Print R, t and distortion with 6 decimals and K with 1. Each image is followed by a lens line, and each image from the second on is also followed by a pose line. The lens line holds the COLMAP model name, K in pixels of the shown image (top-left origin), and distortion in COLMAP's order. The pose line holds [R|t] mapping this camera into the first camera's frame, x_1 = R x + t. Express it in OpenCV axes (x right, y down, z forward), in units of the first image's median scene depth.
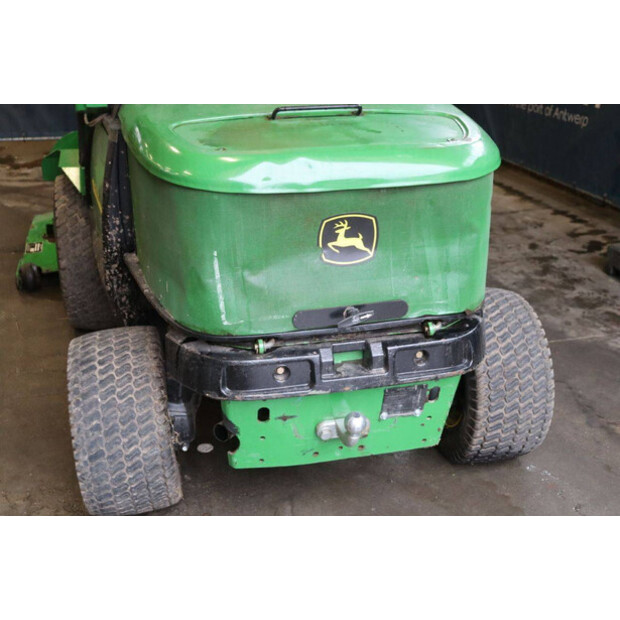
lens RADIAL K [[796.9, 0, 310.0], [0, 796.9, 310.0], [0, 0, 1]] dist [0.002856, 0.033003]
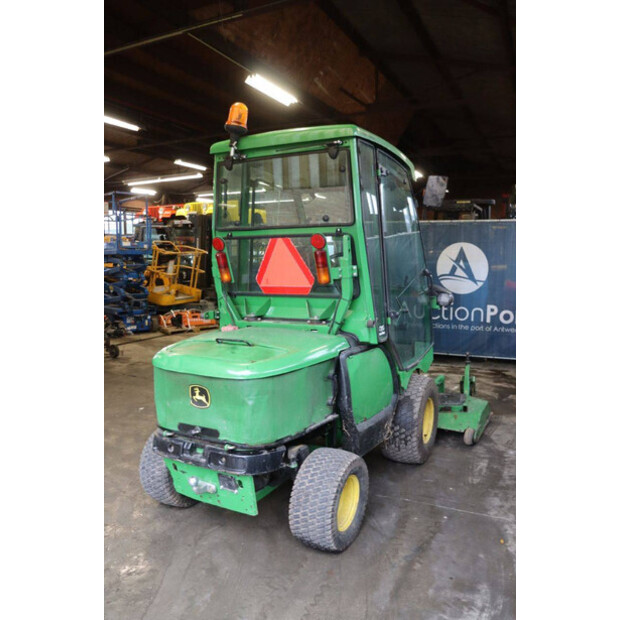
lens RADIAL K [[504.6, 0, 310.0], [0, 504.6, 310.0], [0, 0, 1]] dist [-0.180885, 0.165603]
pose [[0.755876, 0.064663, -0.651513, 1.125399], [-0.249575, 0.948432, -0.195422, -0.116409], [0.605279, 0.310316, 0.733035, 0.069284]]
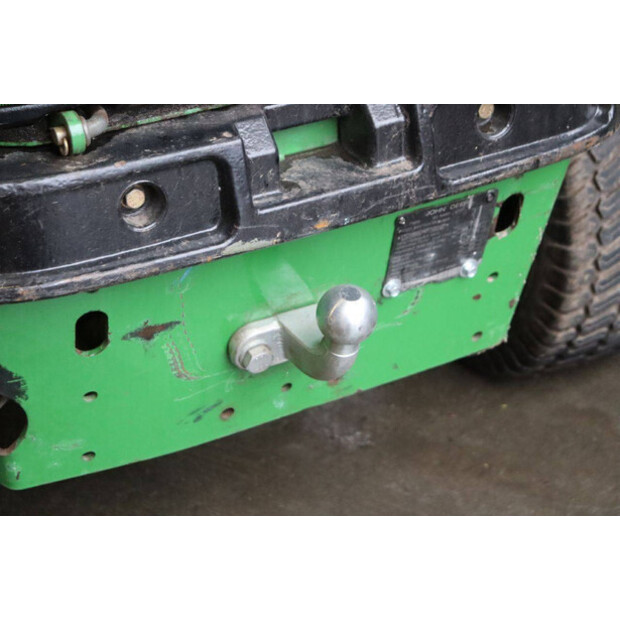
lens RADIAL K [[1445.0, 0, 310.0], [0, 1445.0, 310.0], [0, 0, 1]] dist [0.371804, 0.054997]
pose [[0.965762, -0.151066, 0.210911, -0.101148], [0.123238, 0.982532, 0.139437, 0.042875], [-0.228291, -0.108670, 0.967509, 0.347742]]
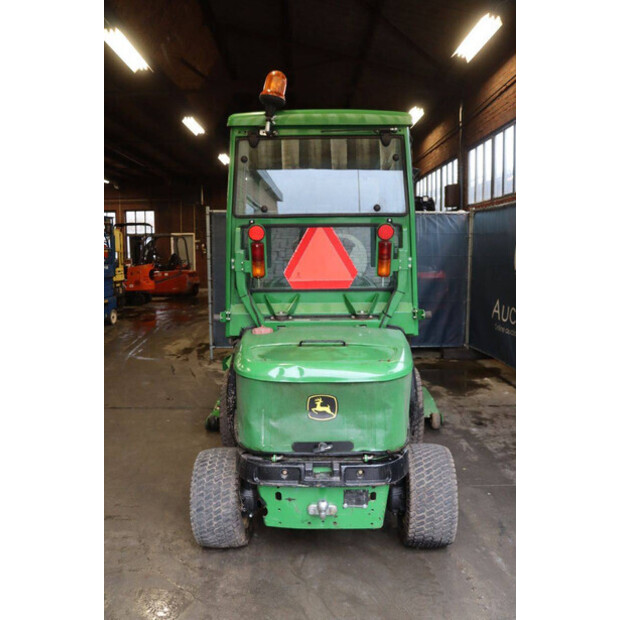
lens RADIAL K [[544.3, 0, 310.0], [0, 544.3, 310.0], [0, 0, 1]] dist [-0.159799, 0.156489]
pose [[0.967333, 0.024181, -0.252355, 0.332046], [-0.093972, 0.958727, -0.268349, 0.040597], [0.235451, 0.283297, 0.929681, -0.307944]]
